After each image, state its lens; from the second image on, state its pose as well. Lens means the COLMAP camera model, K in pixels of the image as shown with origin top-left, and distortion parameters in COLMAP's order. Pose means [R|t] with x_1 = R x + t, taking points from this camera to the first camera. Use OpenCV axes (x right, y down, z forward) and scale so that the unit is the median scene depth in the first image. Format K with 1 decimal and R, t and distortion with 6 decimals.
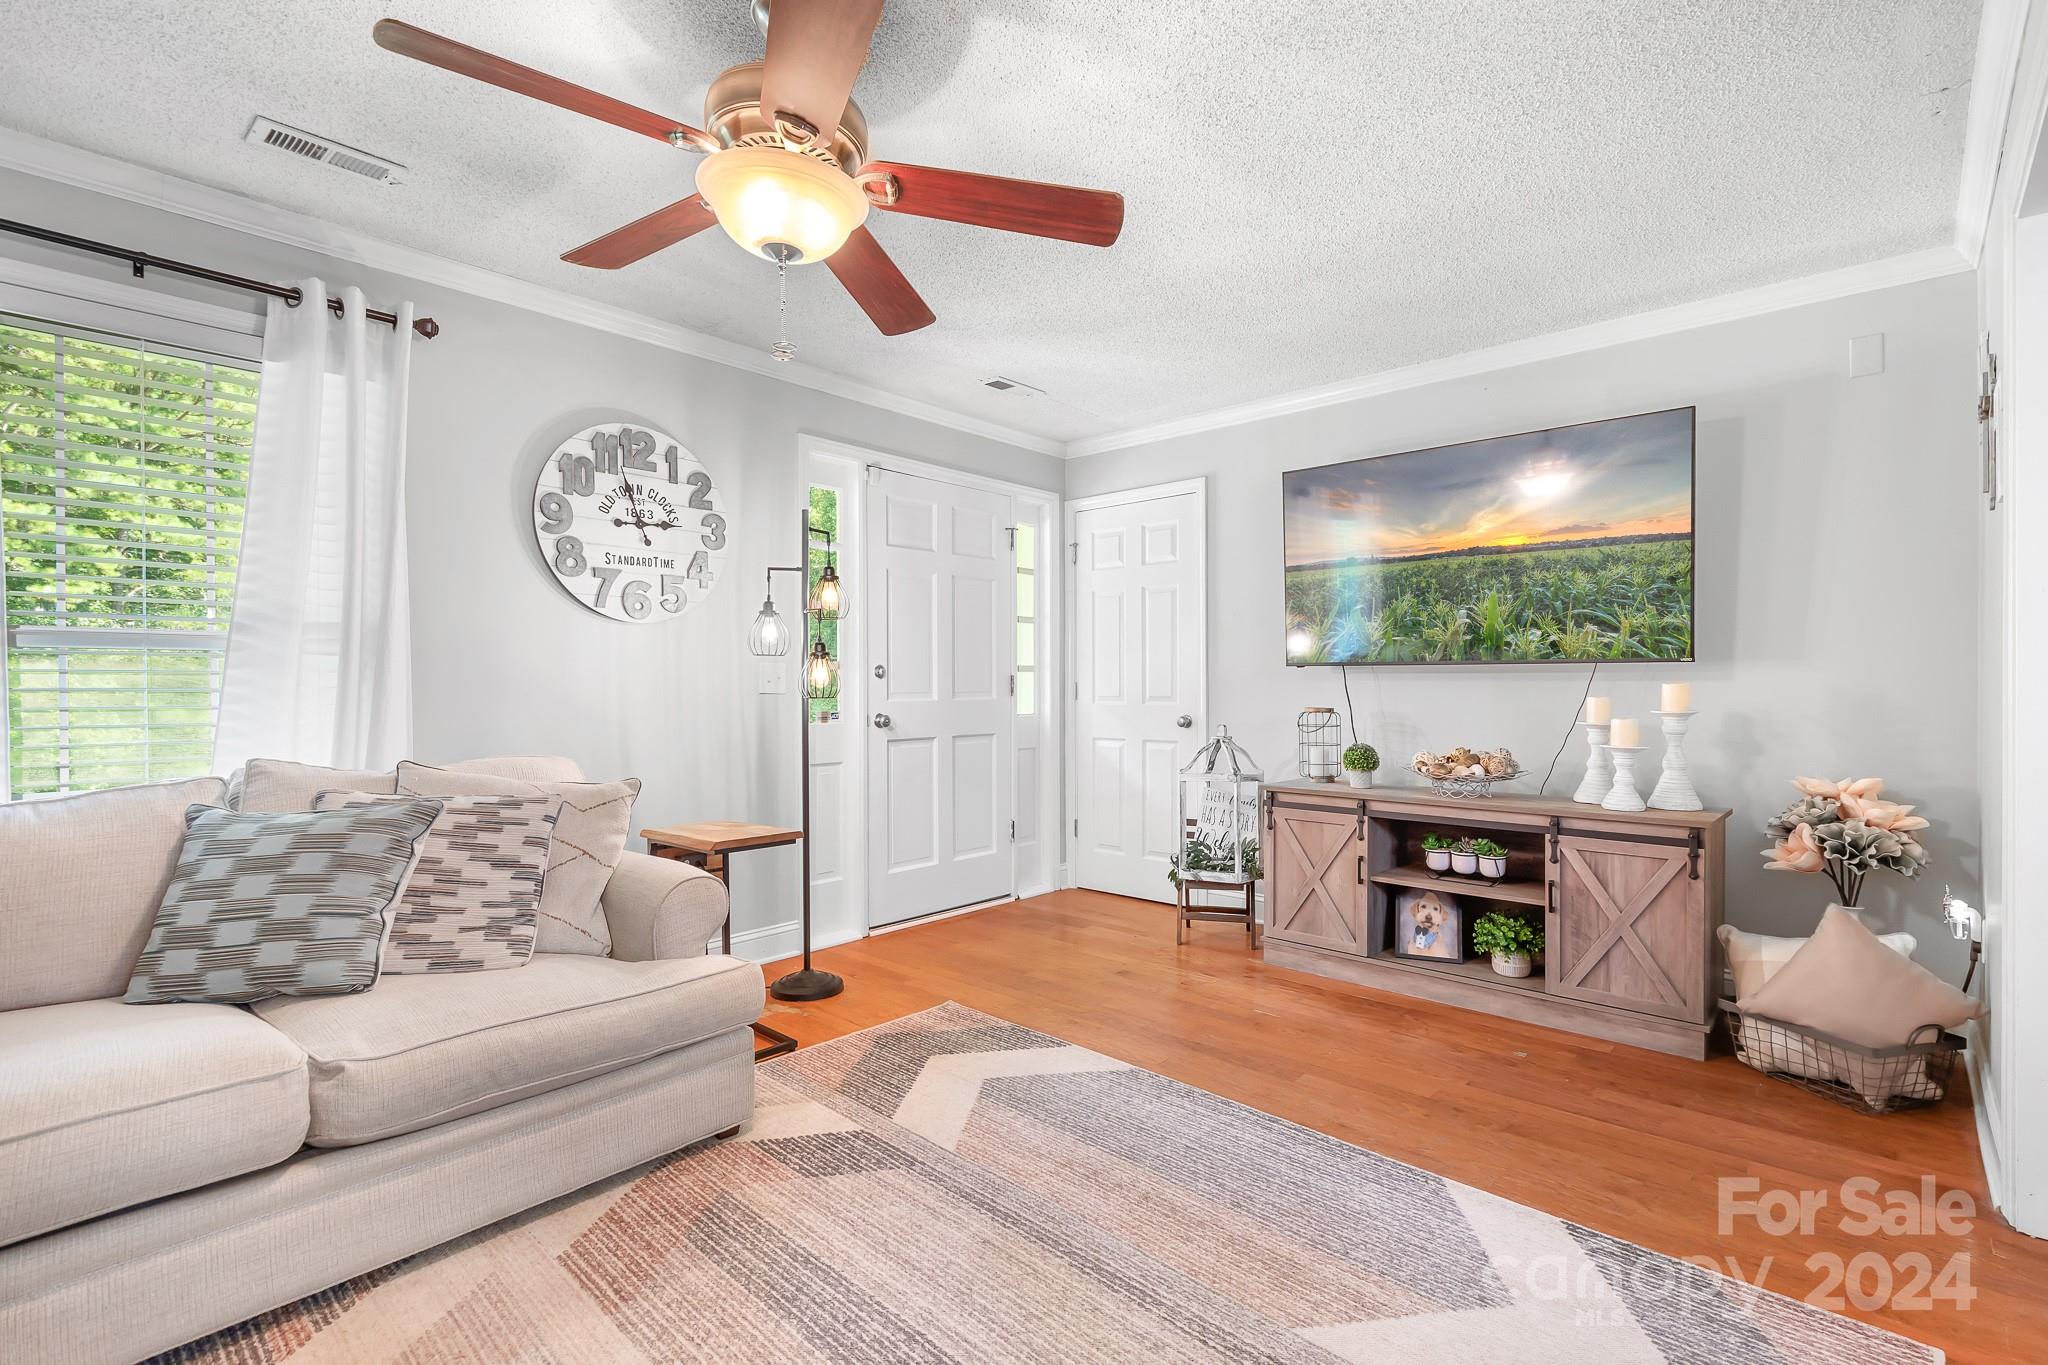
lens RADIAL K [[949.6, 0, 1036.8], [0, 949.6, 691.0], [0, 0, 1]] dist [0.002165, -0.001228]
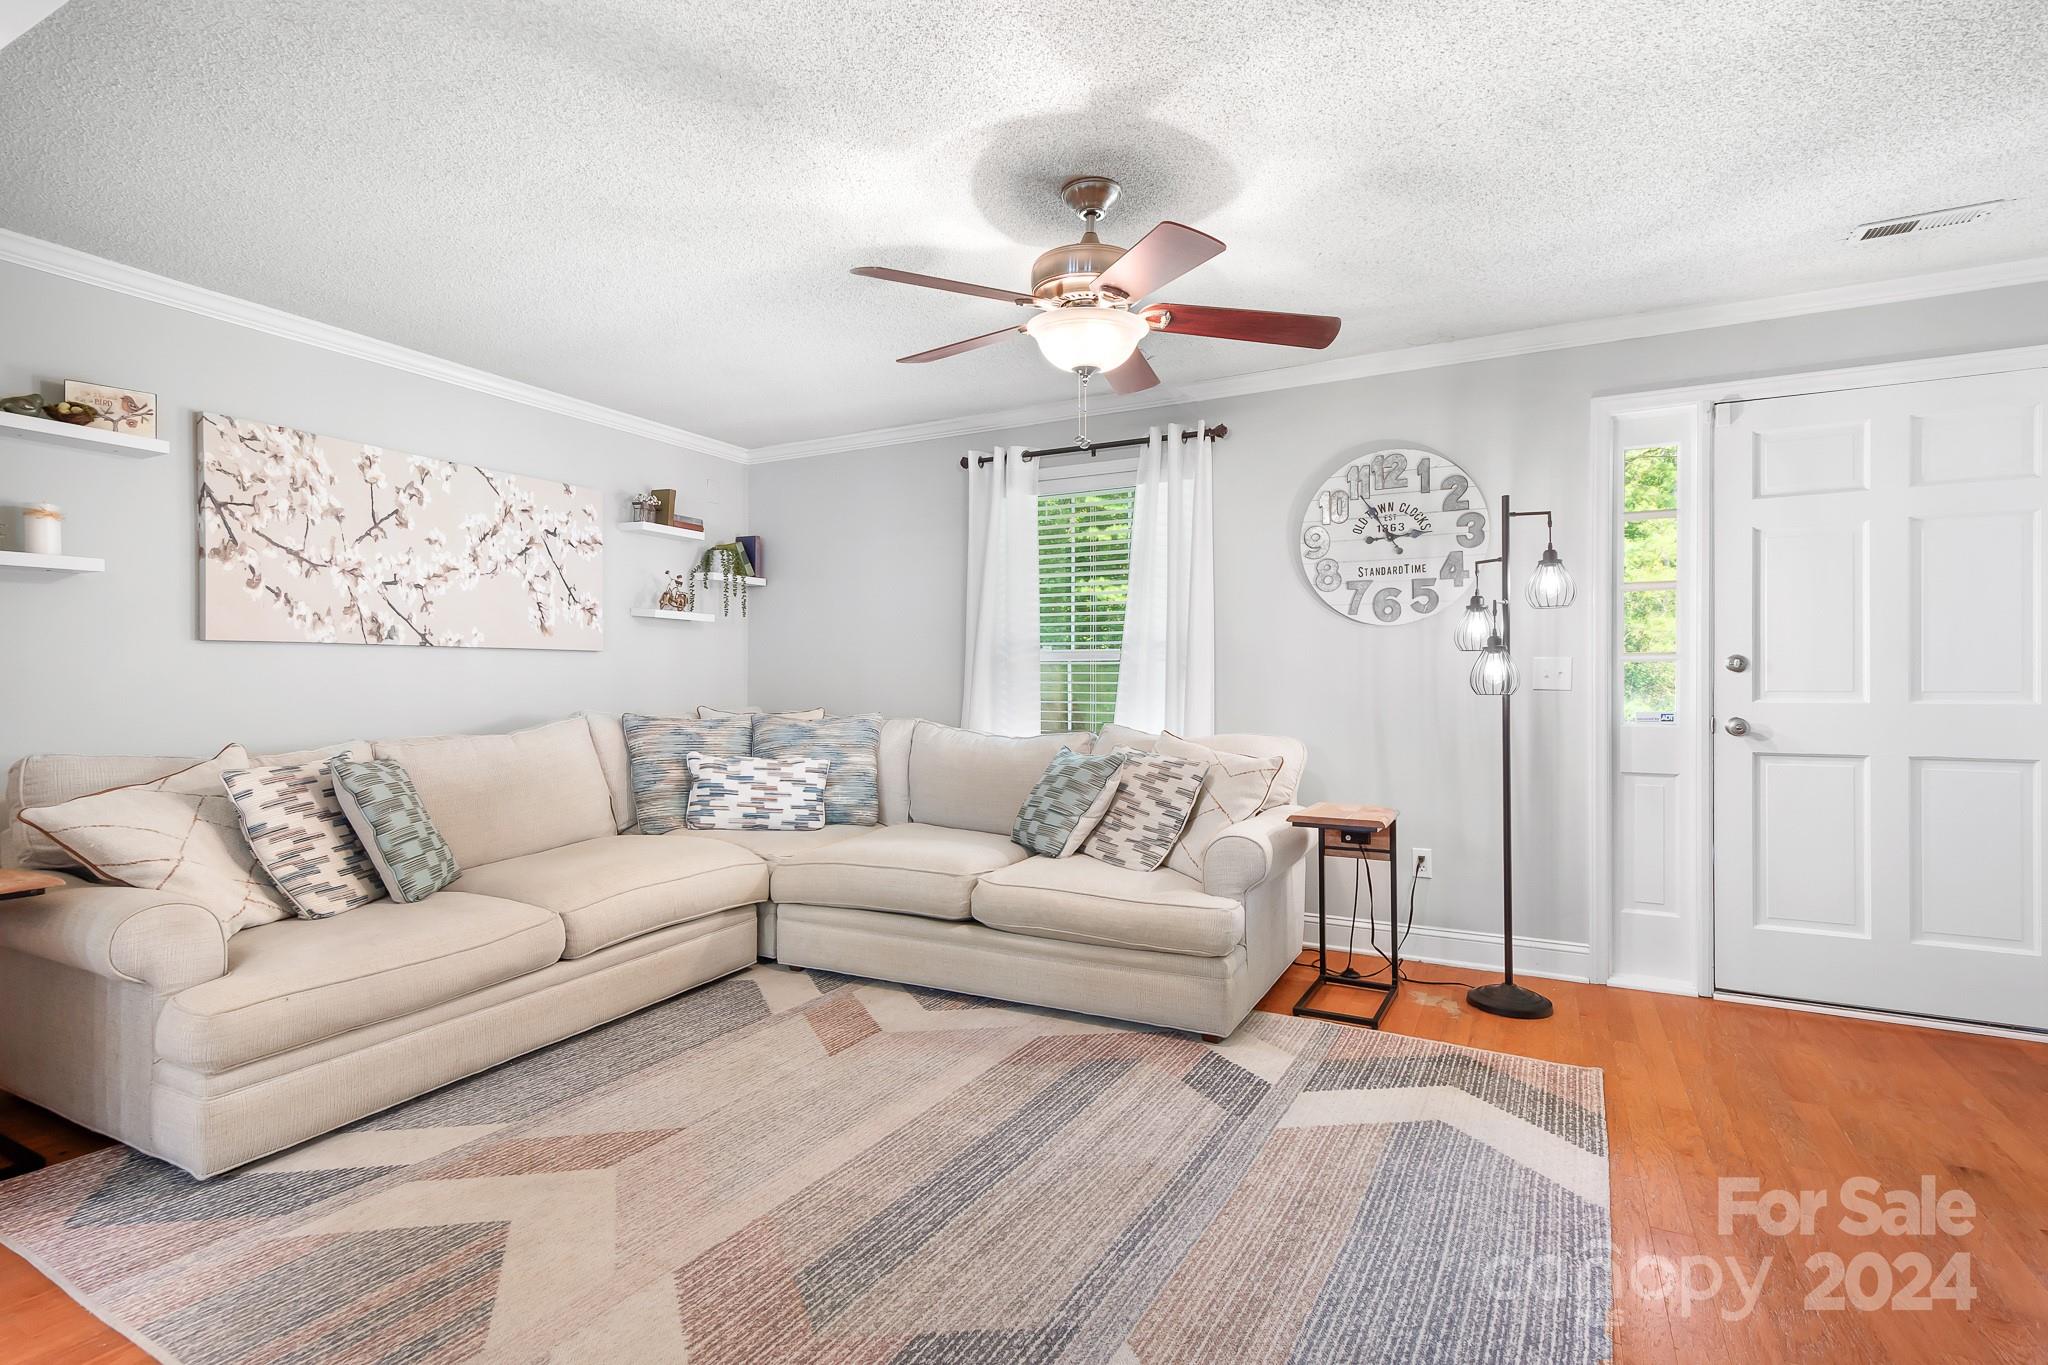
lens RADIAL K [[944.8, 0, 1019.8], [0, 944.8, 675.8], [0, 0, 1]] dist [0.010853, -0.000023]
pose [[0.245438, -0.000614, -0.969412, 0.682661], [-0.005377, 0.999984, -0.001995, -0.009135], [0.969397, 0.005702, 0.245430, 0.369416]]
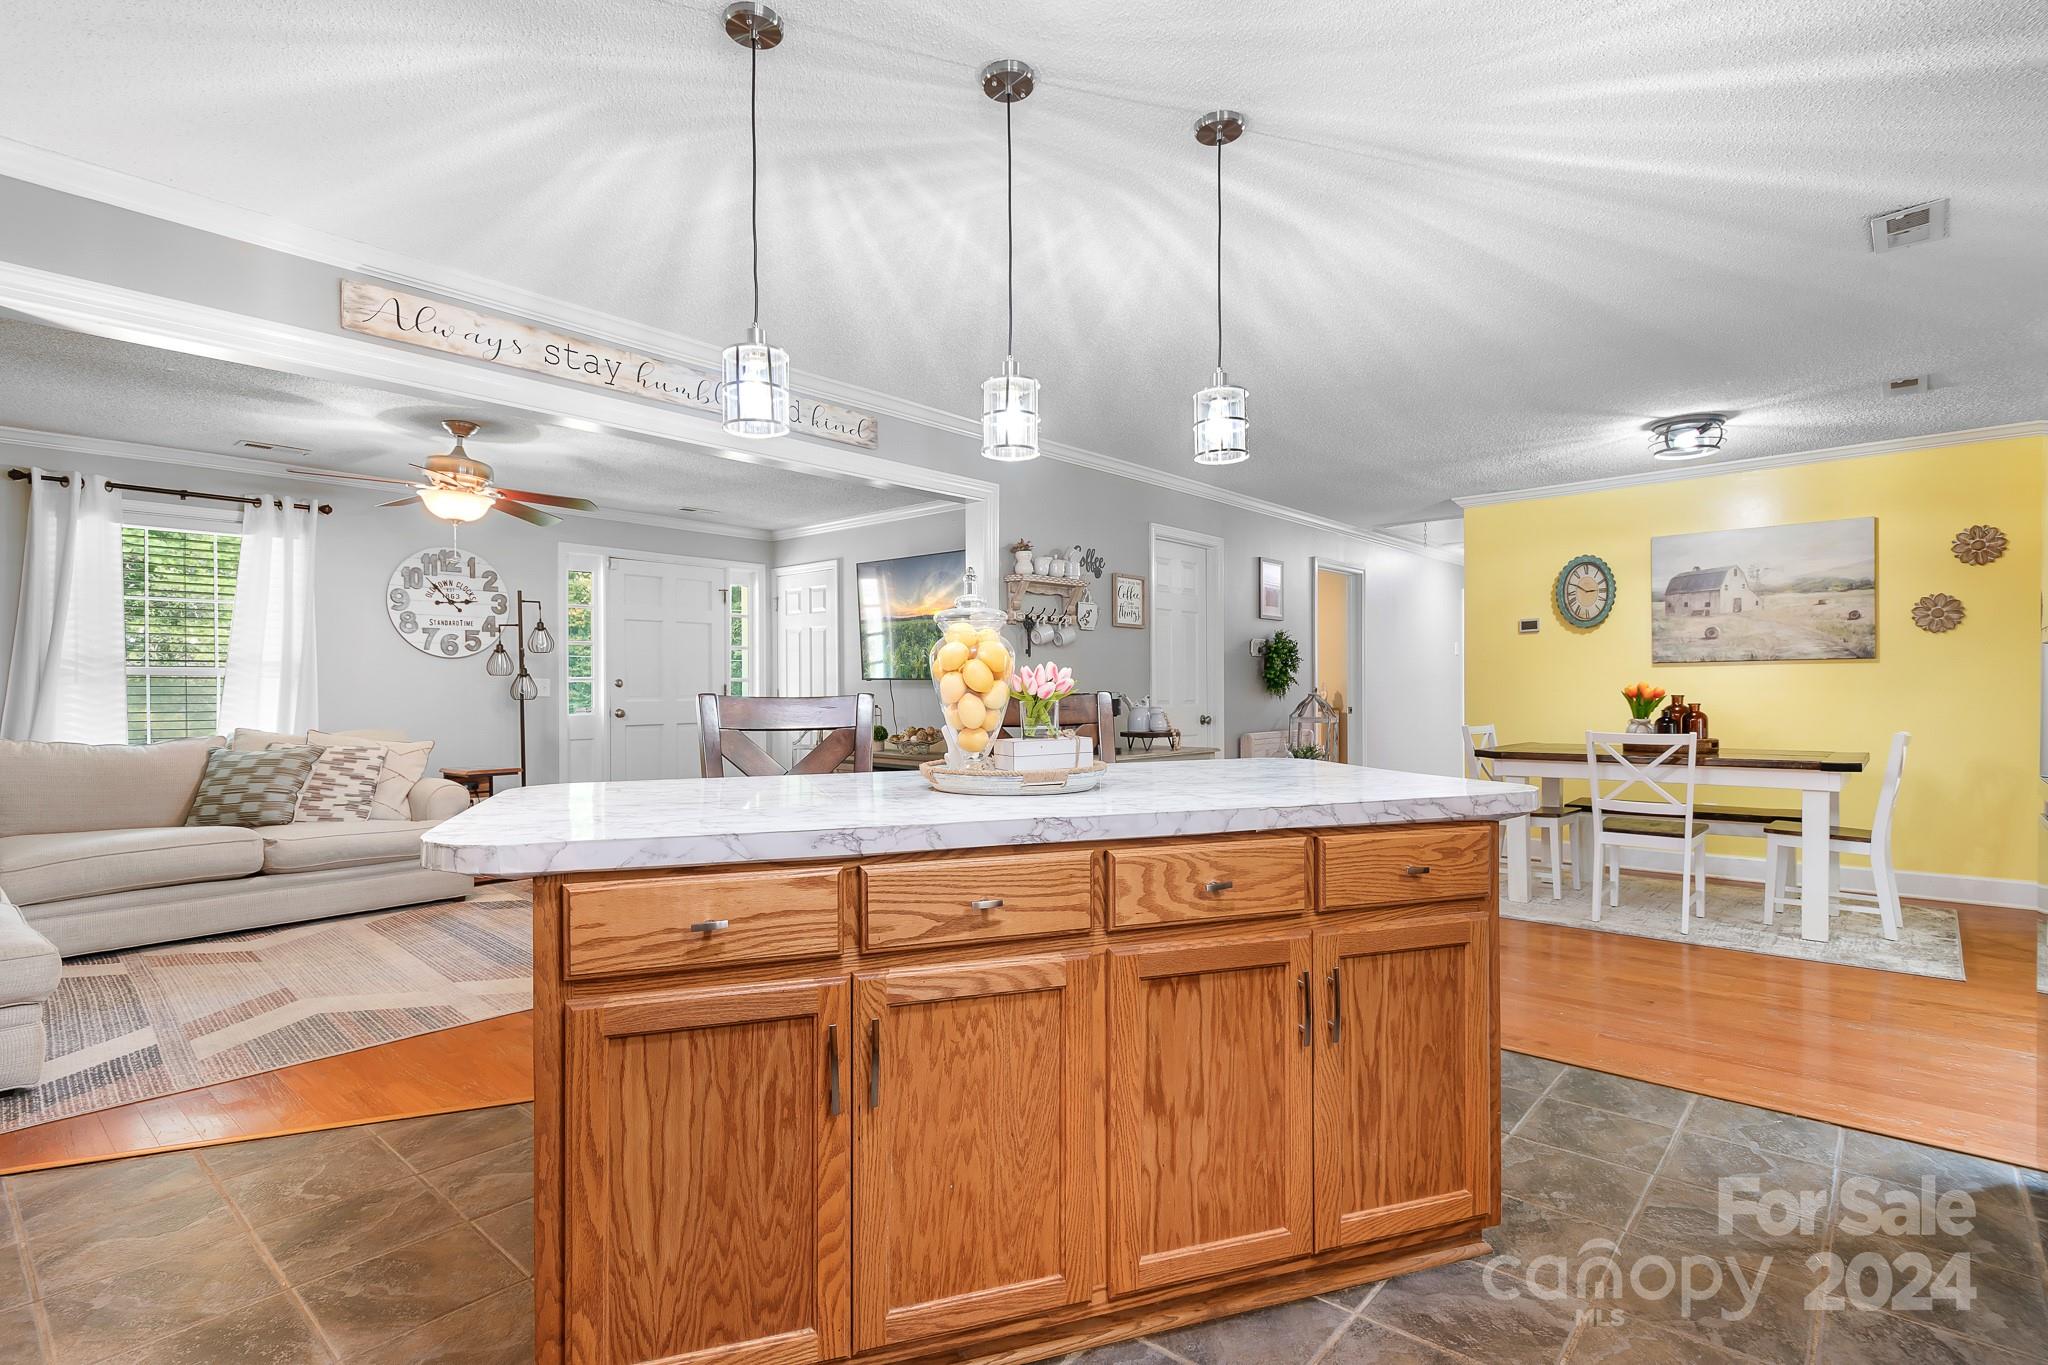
lens RADIAL K [[949.6, 0, 1014.7], [0, 949.6, 692.9], [0, 0, 1]] dist [0.002165, -0.001228]
pose [[0.999945, 0.000065, 0.010526, 0.766370], [-0.000065, 1.000000, -0.000010, -0.006138], [-0.010526, 0.000010, 0.999945, -0.984663]]
